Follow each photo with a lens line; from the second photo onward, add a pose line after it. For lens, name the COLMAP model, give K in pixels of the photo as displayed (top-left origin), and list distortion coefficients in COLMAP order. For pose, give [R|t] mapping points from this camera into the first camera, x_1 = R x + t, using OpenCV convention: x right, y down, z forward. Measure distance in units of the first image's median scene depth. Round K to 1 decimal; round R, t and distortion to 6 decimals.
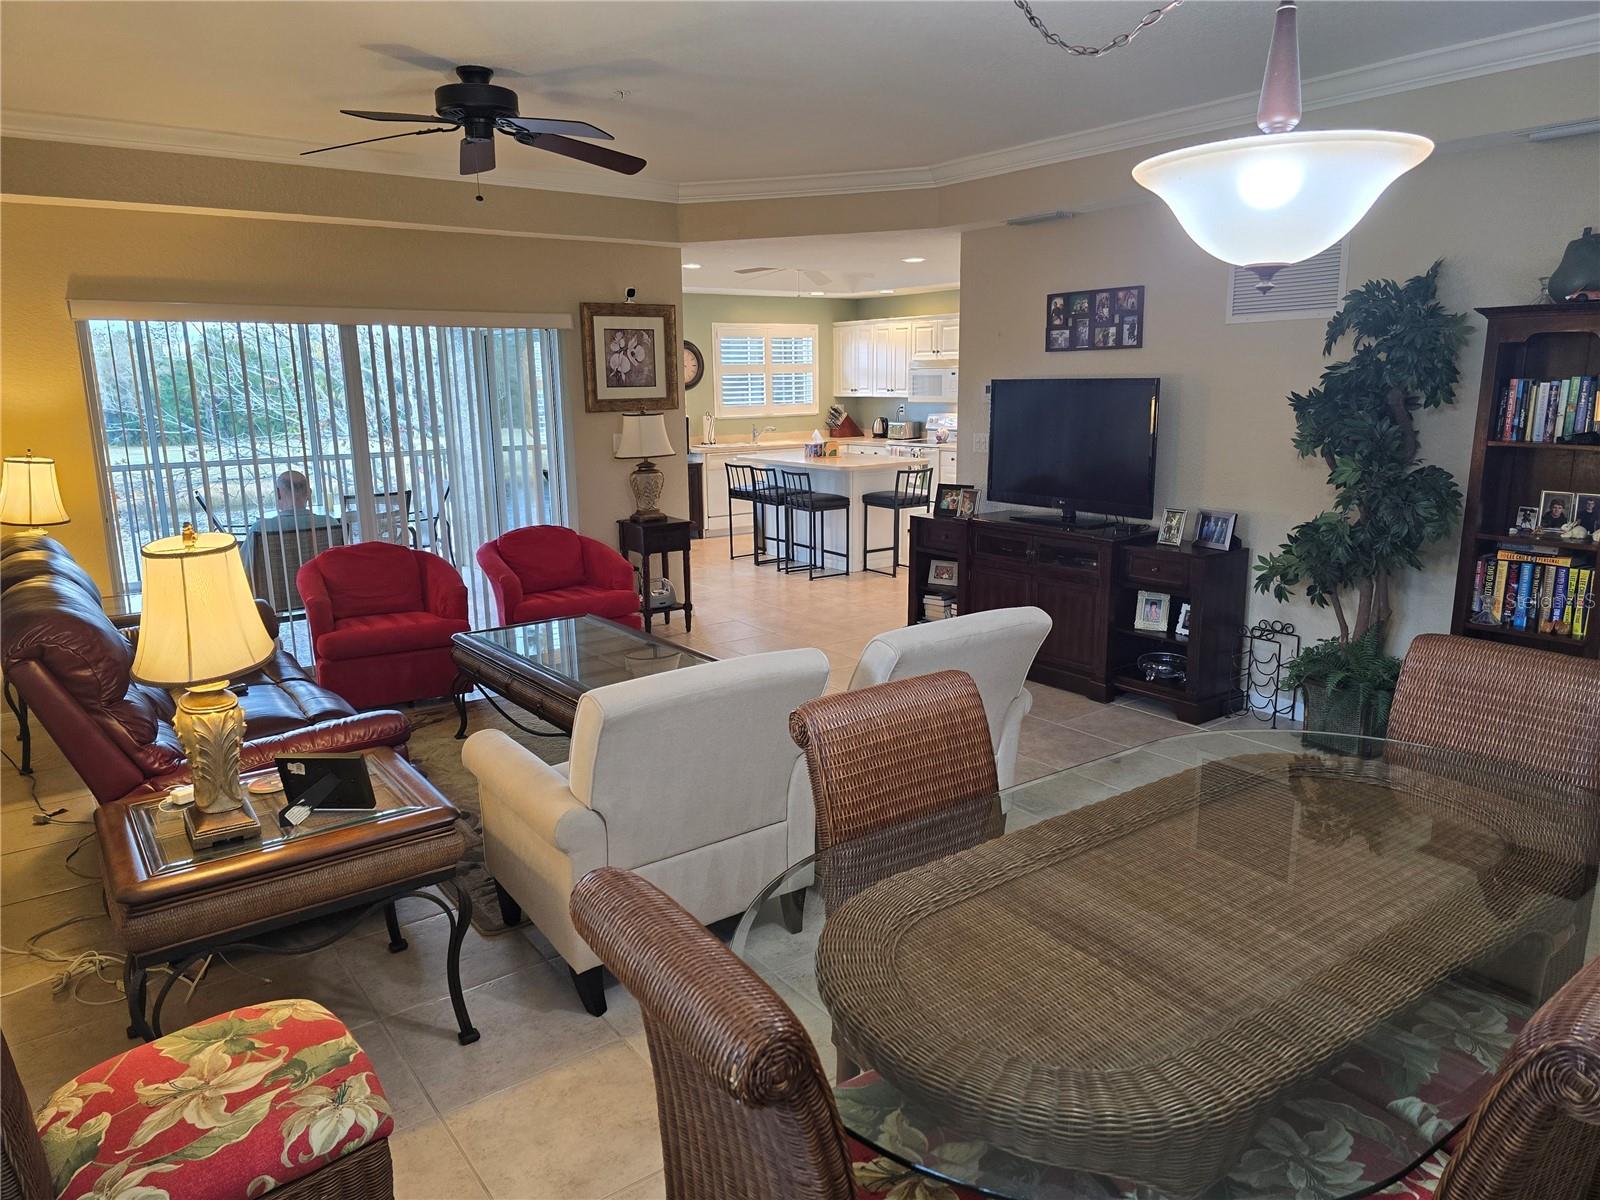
lens RADIAL K [[1105.6, 0, 800.0], [0, 1105.6, 600.0], [0, 0, 1]] dist [0.078492, -0.114315]
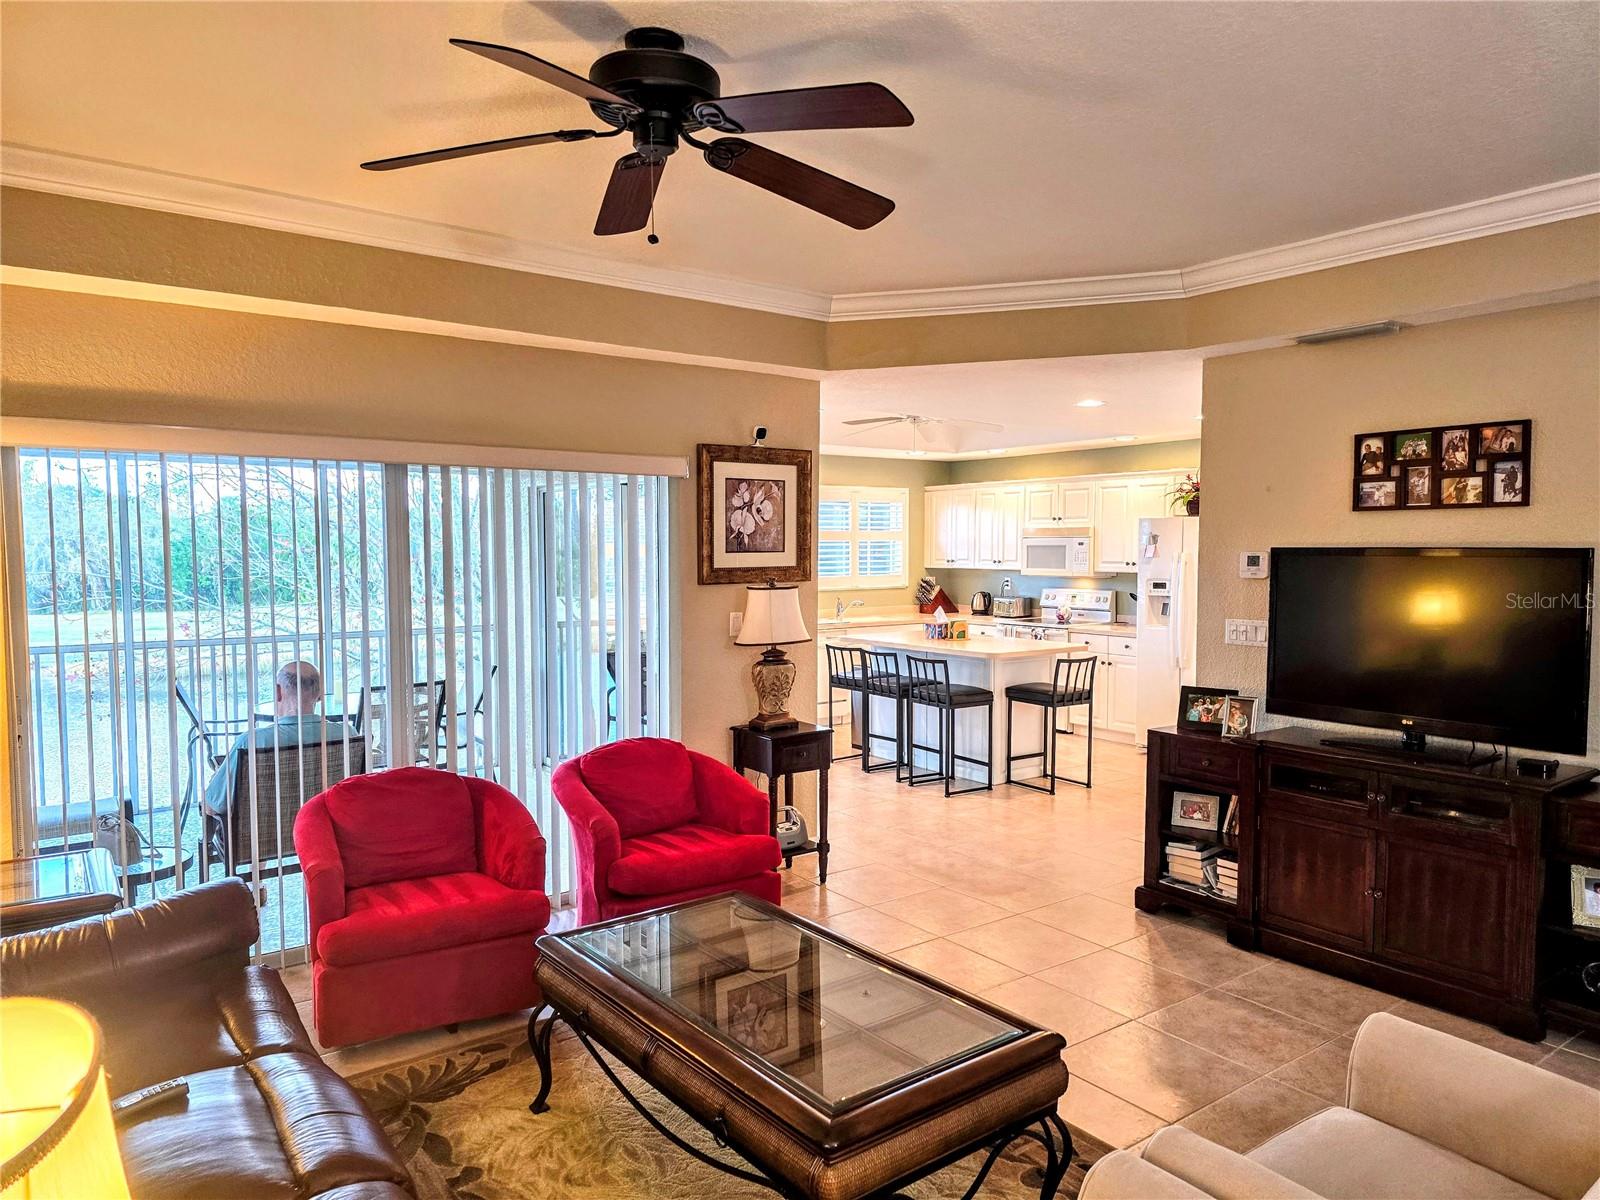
lens RADIAL K [[1079.2, 0, 800.0], [0, 1079.2, 600.0], [0, 0, 1]] dist [0.085003, -0.102094]
pose [[0.999905, 0.012153, 0.006557, -0.126699], [-0.011027, 0.988527, -0.150643, -0.048187], [-0.008313, 0.150557, 0.988566, 0.271411]]
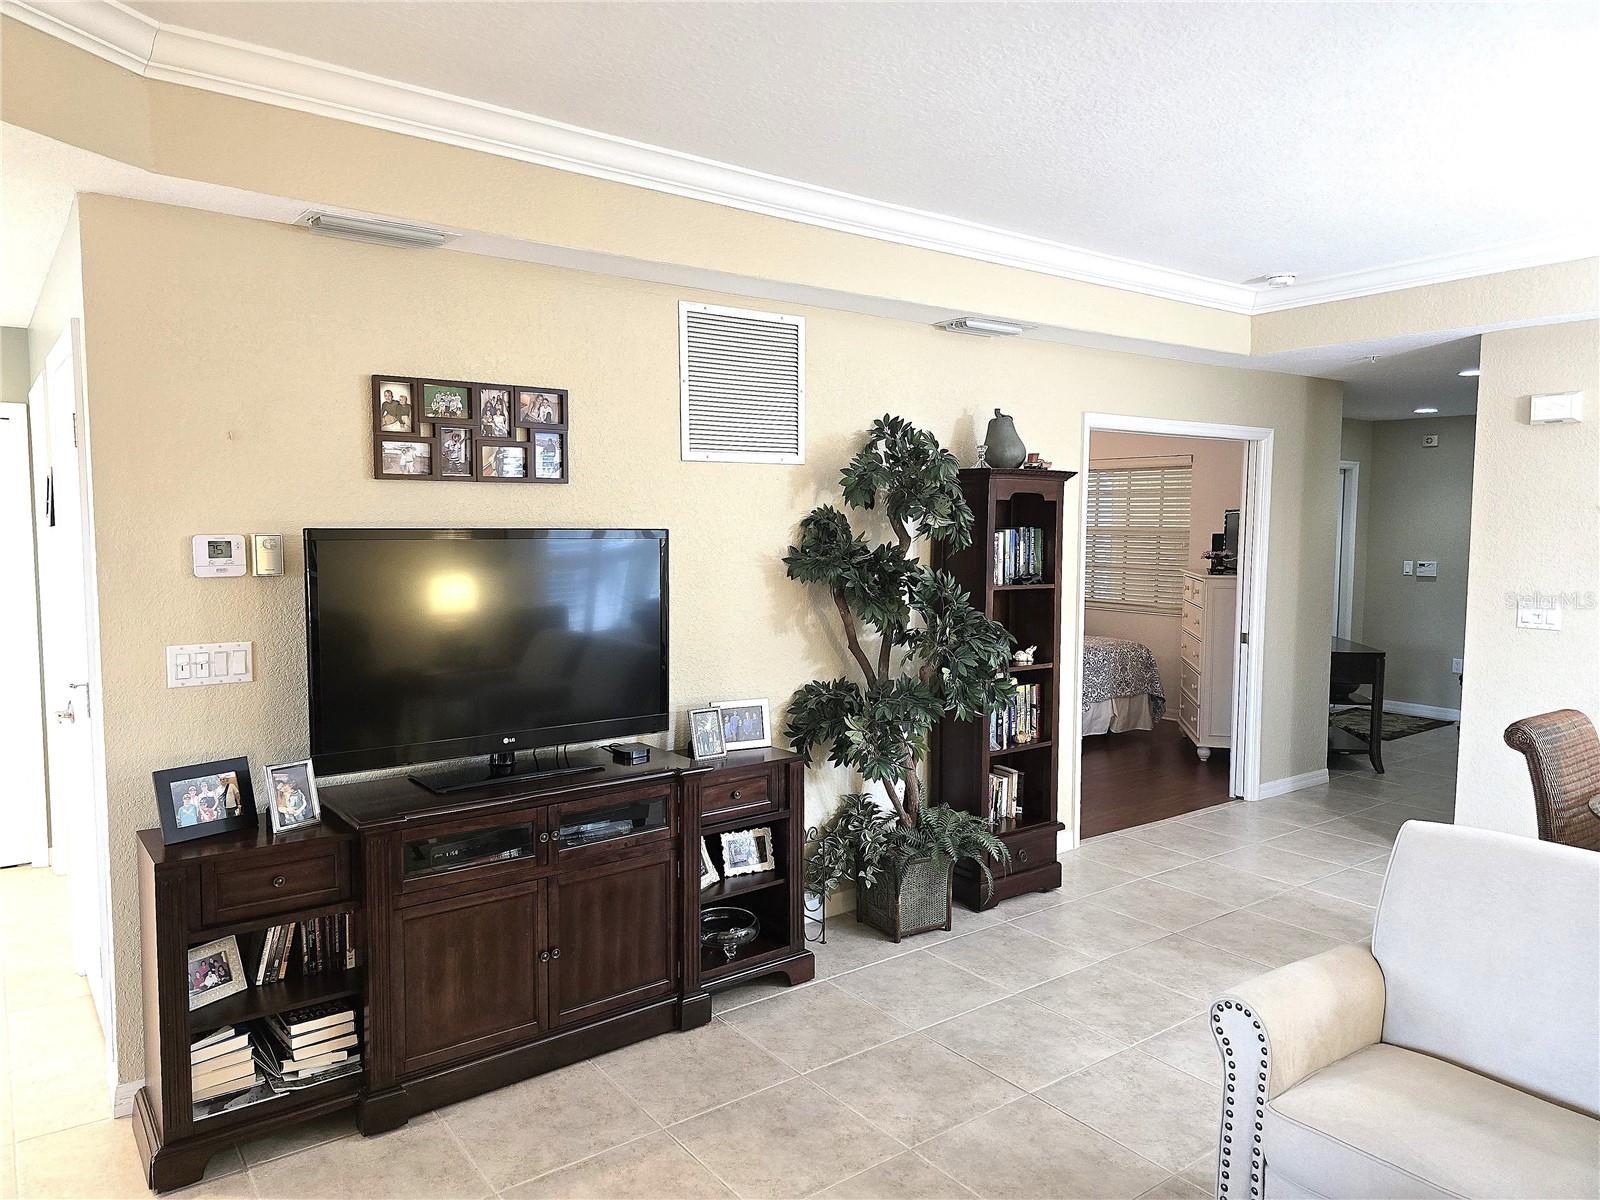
lens RADIAL K [[1079.2, 0, 800.0], [0, 1079.2, 600.0], [0, 0, 1]] dist [0.085003, -0.102094]
pose [[-0.018237, -0.064905, 0.997725, -0.274606], [0.194800, 0.978537, 0.067217, -0.143110], [-0.980673, 0.195583, -0.005202, 0.721118]]
